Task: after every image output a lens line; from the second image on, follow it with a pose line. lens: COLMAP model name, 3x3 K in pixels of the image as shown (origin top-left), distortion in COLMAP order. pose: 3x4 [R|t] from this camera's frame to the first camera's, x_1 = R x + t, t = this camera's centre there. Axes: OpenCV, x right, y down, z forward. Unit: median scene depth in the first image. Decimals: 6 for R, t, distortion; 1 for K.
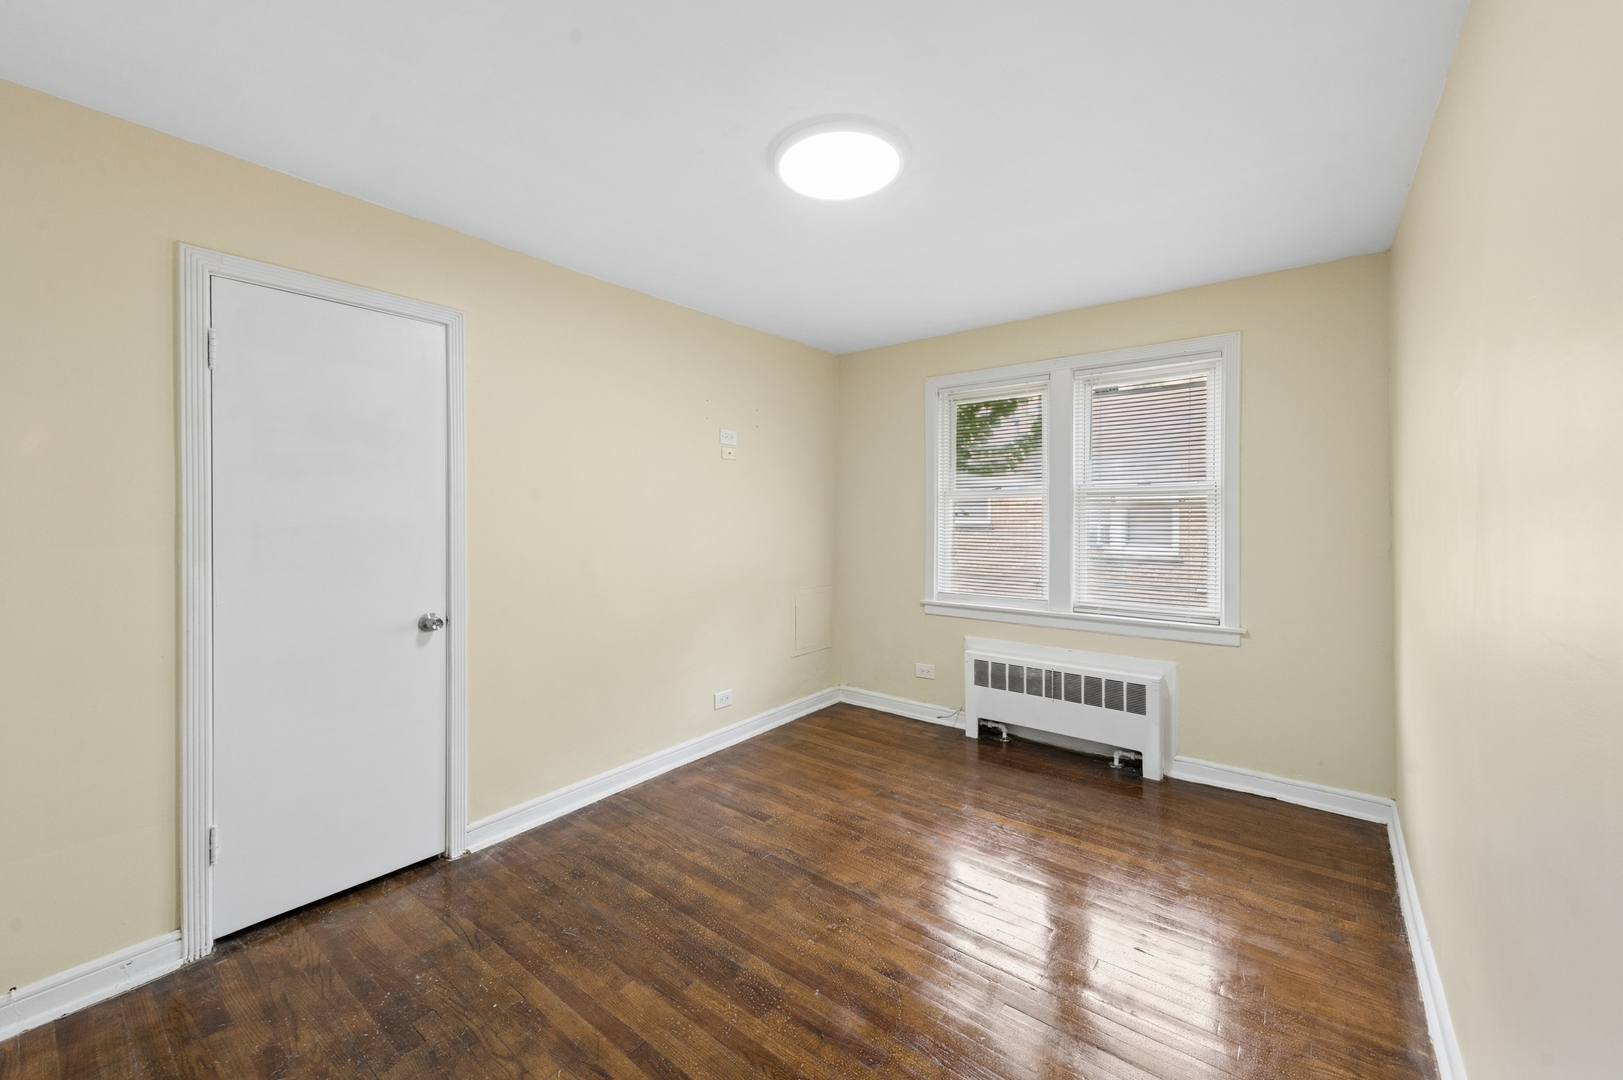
lens RADIAL K [[651.9, 0, 814.7], [0, 651.9, 521.6], [0, 0, 1]] dist [0.014428, -0.000105]
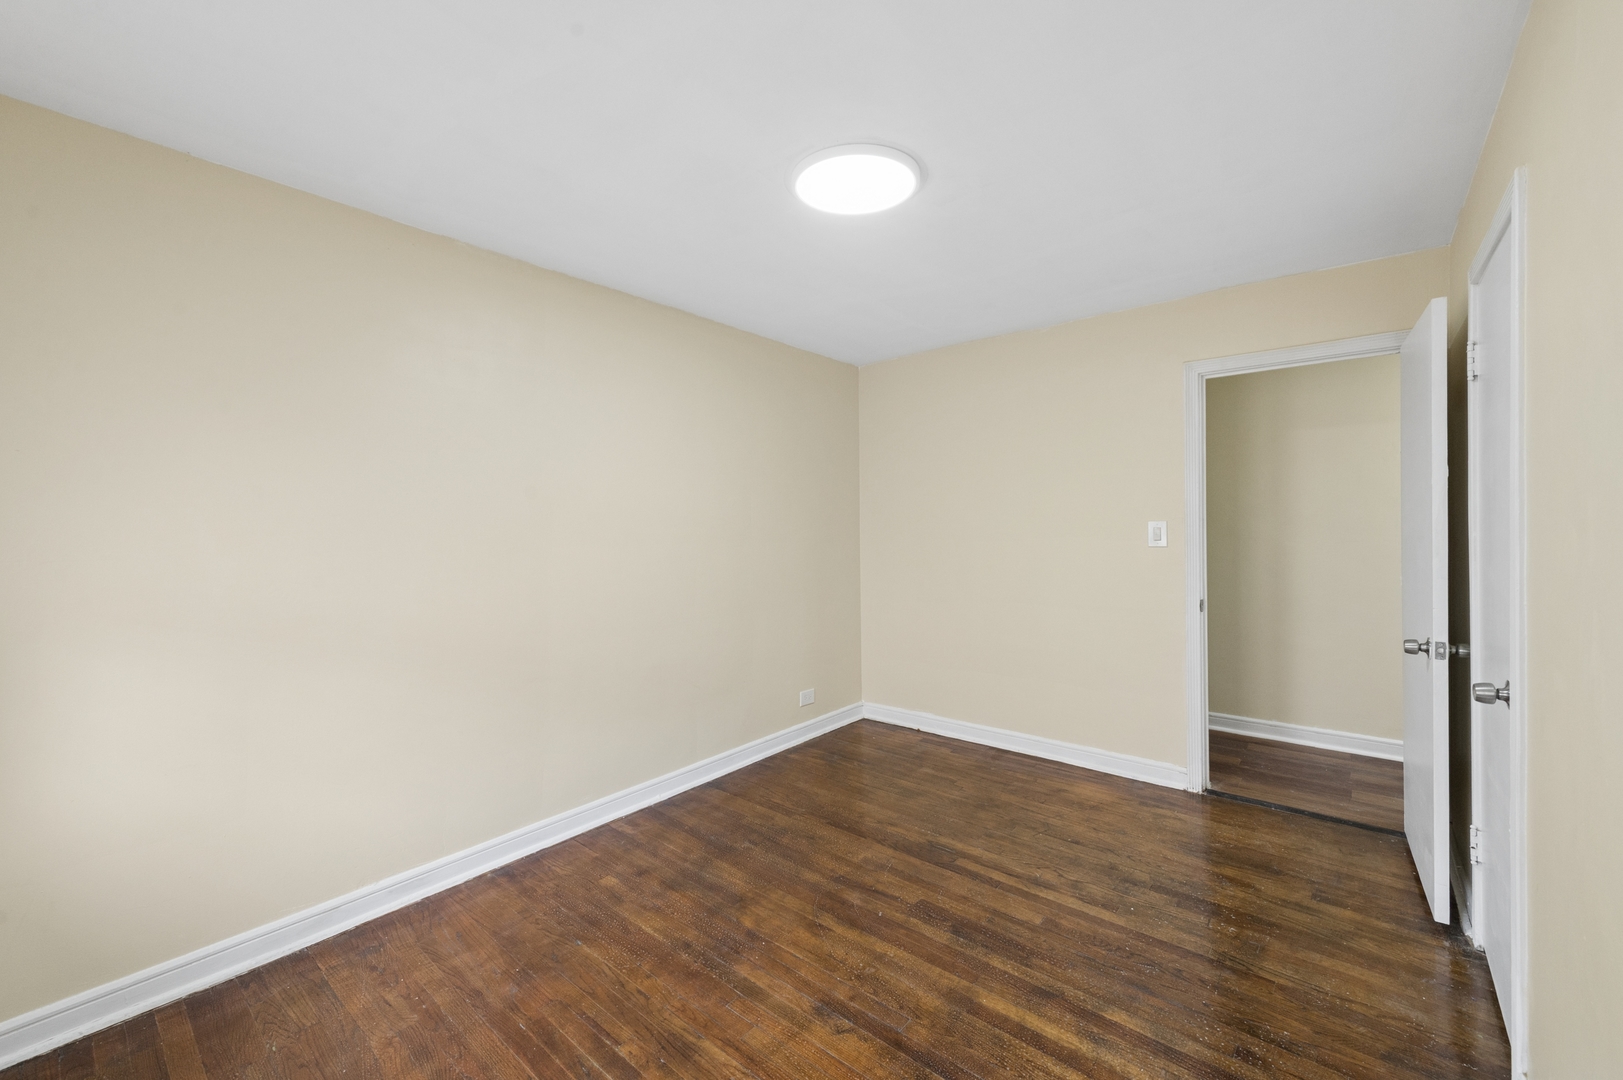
lens RADIAL K [[651.9, 0, 814.7], [0, 651.9, 521.6], [0, 0, 1]] dist [0.014428, -0.000105]
pose [[-0.999258, 0.012363, 0.036469, 0.067441], [0.012268, 0.999921, -0.002821, -0.019726], [-0.036501, -0.002372, -0.999331, 2.065440]]
